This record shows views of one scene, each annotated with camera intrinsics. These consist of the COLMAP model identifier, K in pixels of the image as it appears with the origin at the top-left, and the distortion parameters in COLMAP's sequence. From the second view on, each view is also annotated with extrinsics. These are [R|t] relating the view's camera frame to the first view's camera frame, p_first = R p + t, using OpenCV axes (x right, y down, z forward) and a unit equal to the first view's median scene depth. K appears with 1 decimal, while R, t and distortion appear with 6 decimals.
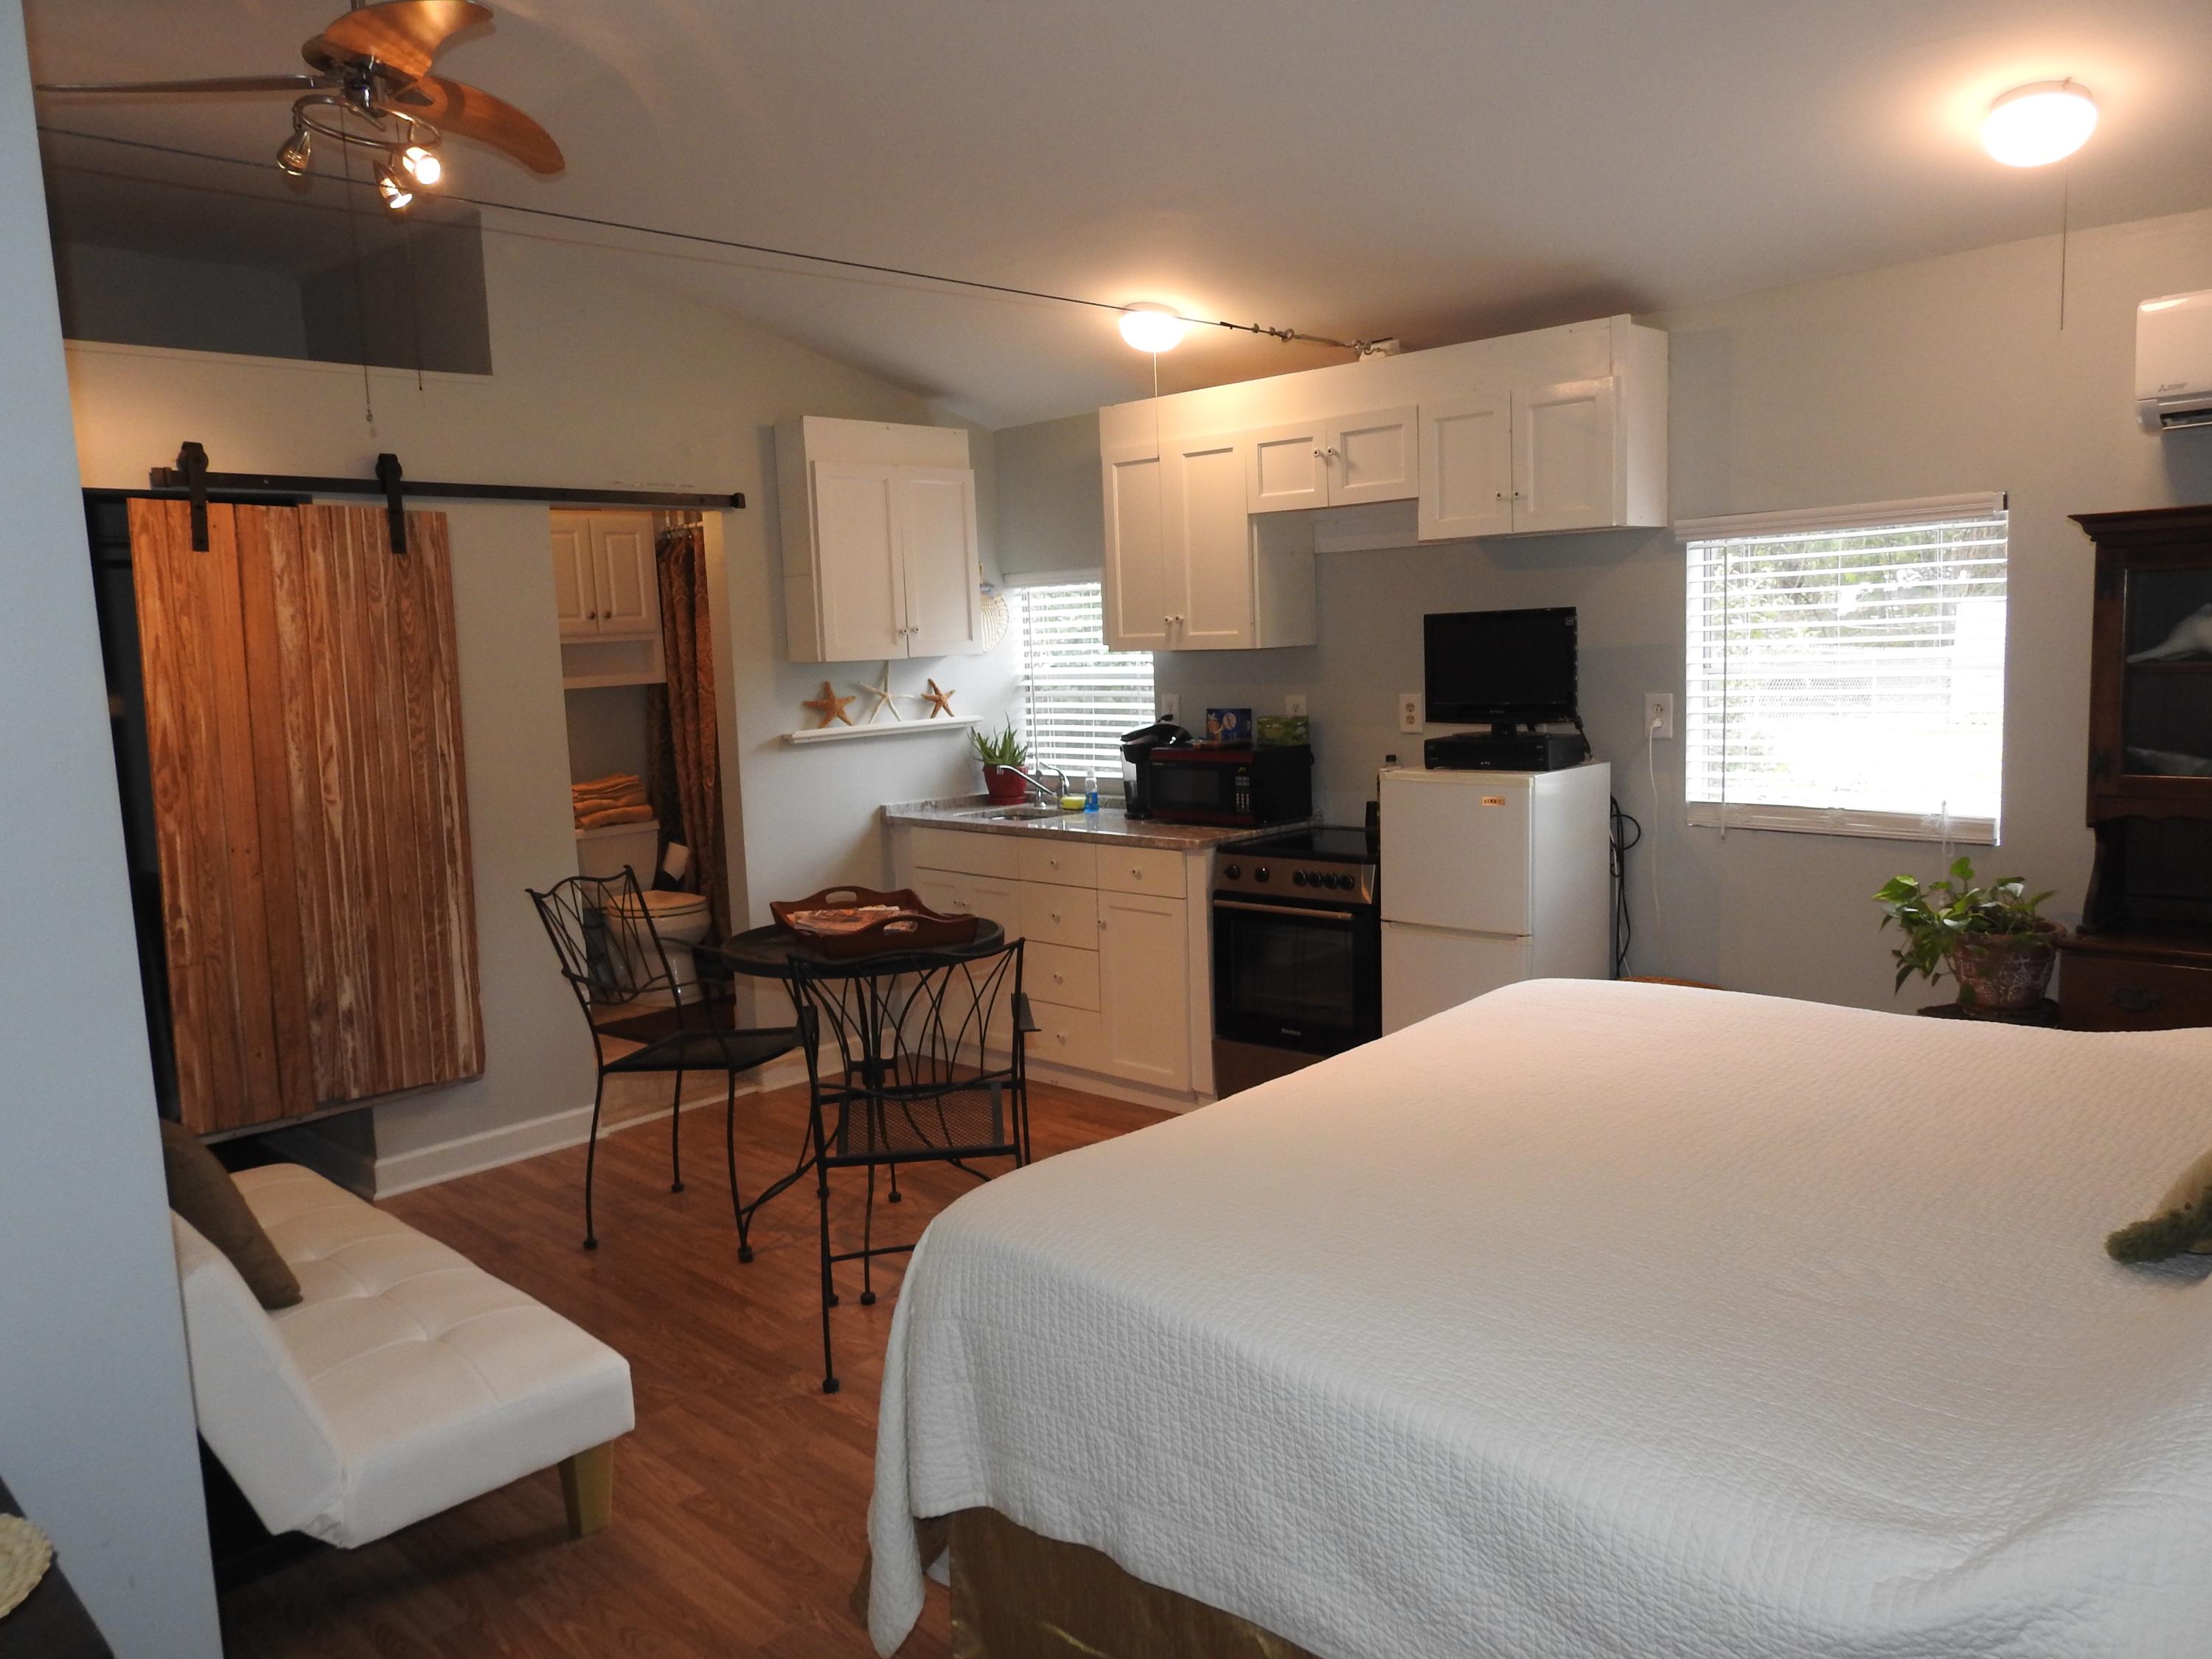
lens RADIAL K [[1592.5, 0, 1090.7], [0, 1592.5, 822.5], [0, 0, 1]] dist [0.001589, 0.000034]
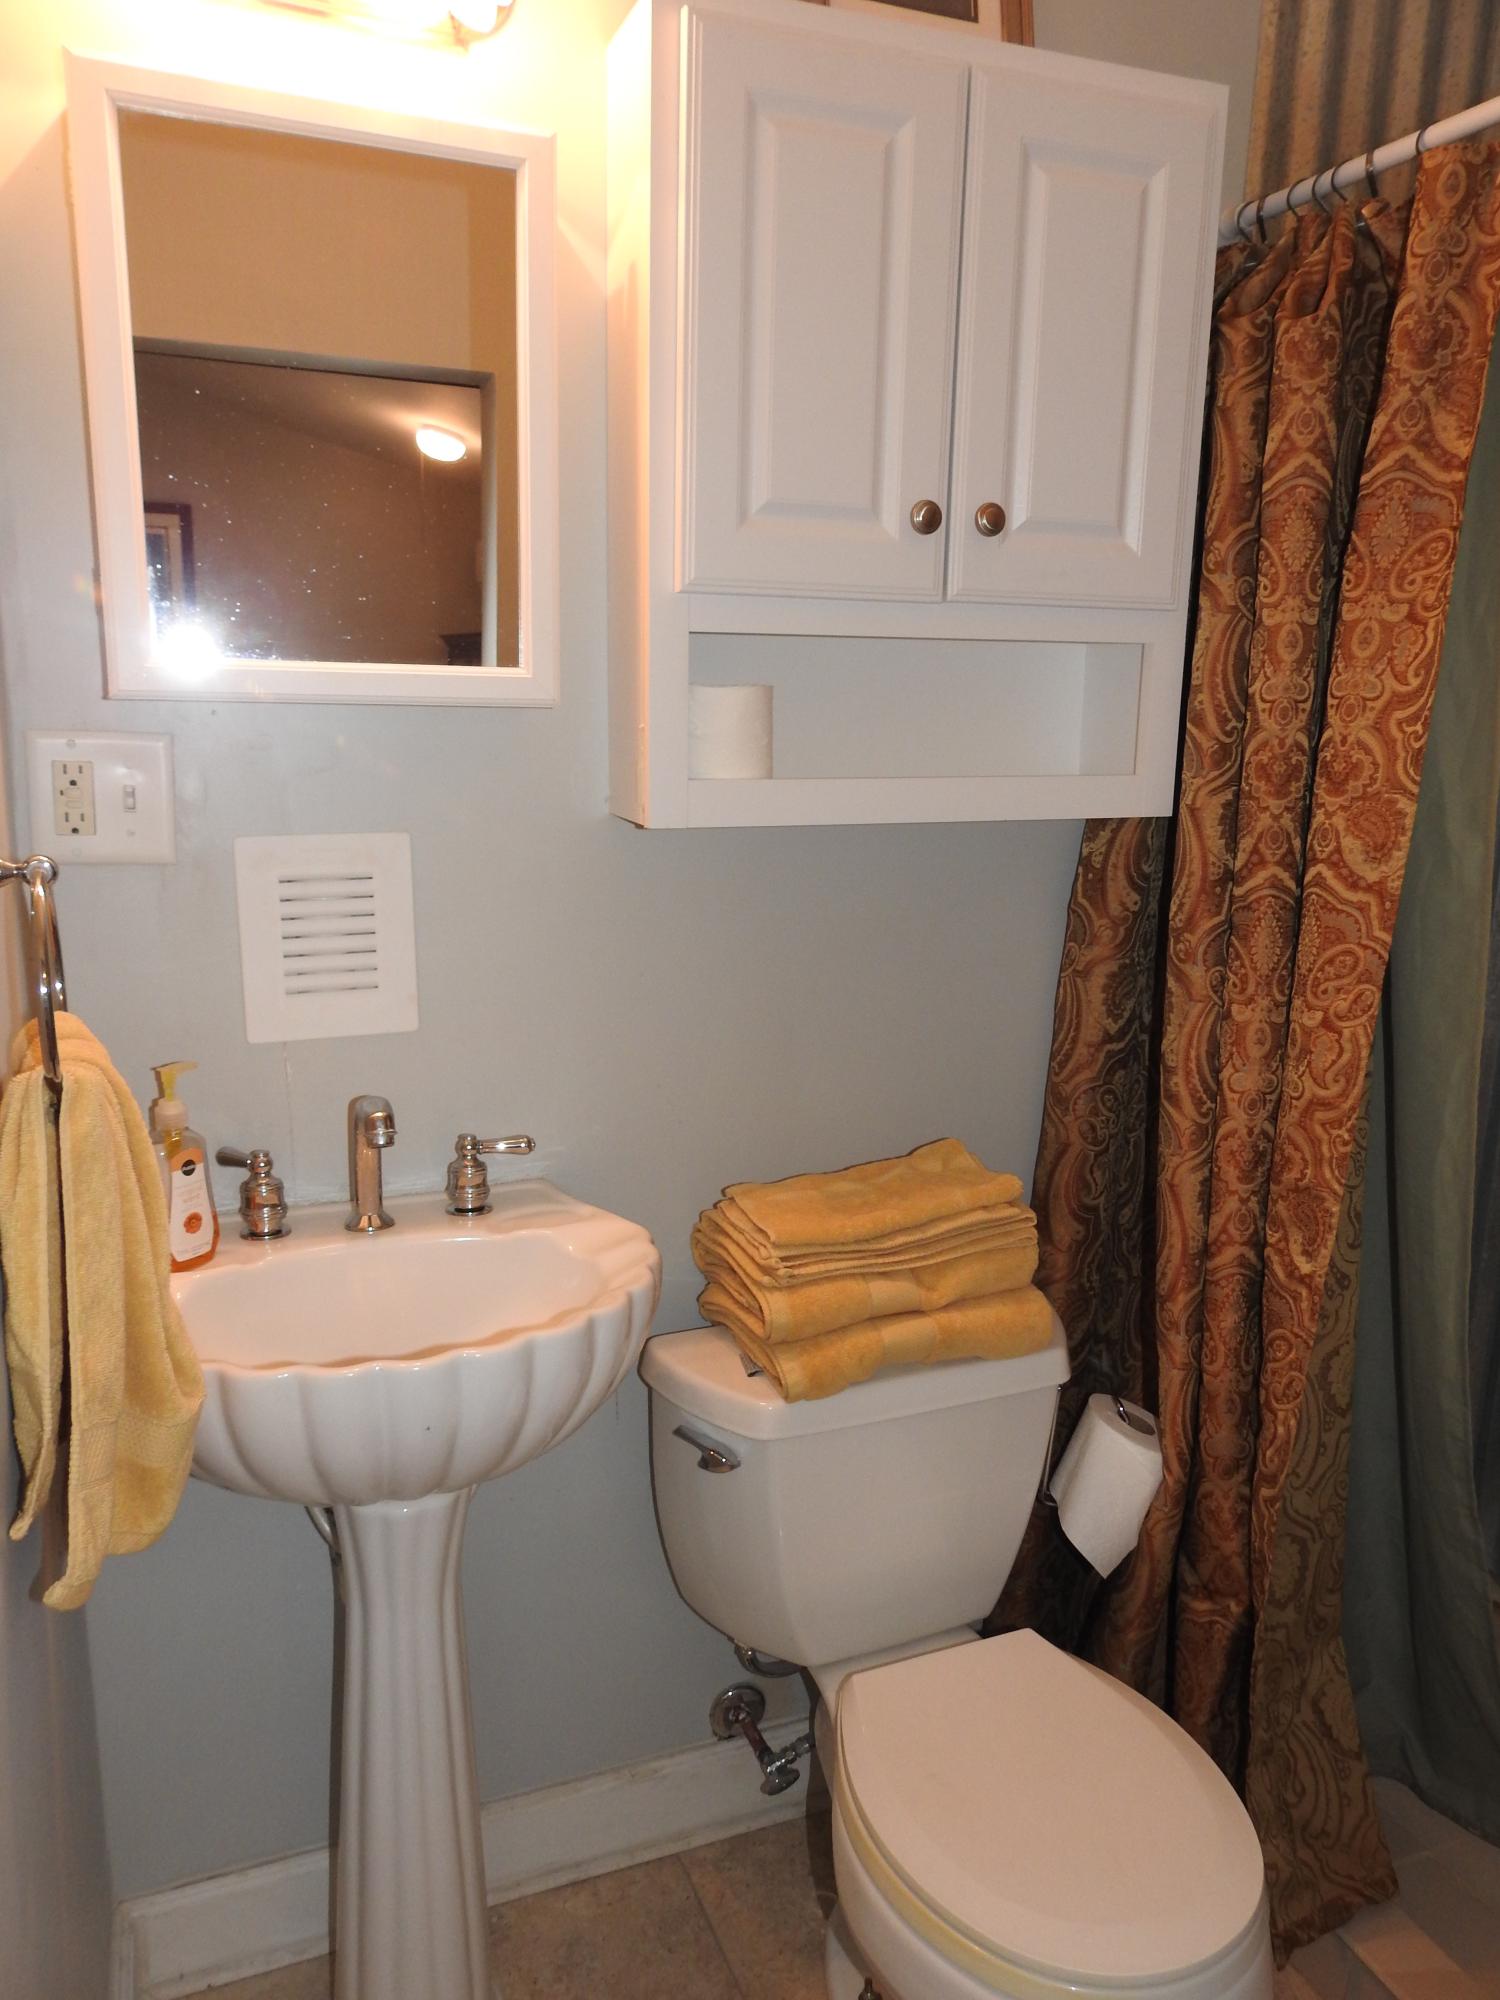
lens RADIAL K [[1439.9, 0, 749.2], [0, 1439.9, 996.8], [0, 0, 1]] dist [0.001589, 0.000034]
pose [[0.906903, 0.154869, -0.391845, -0.235045], [-0.113466, 0.985411, 0.126852, -0.081804], [0.405774, -0.070581, 0.911244, 0.765610]]
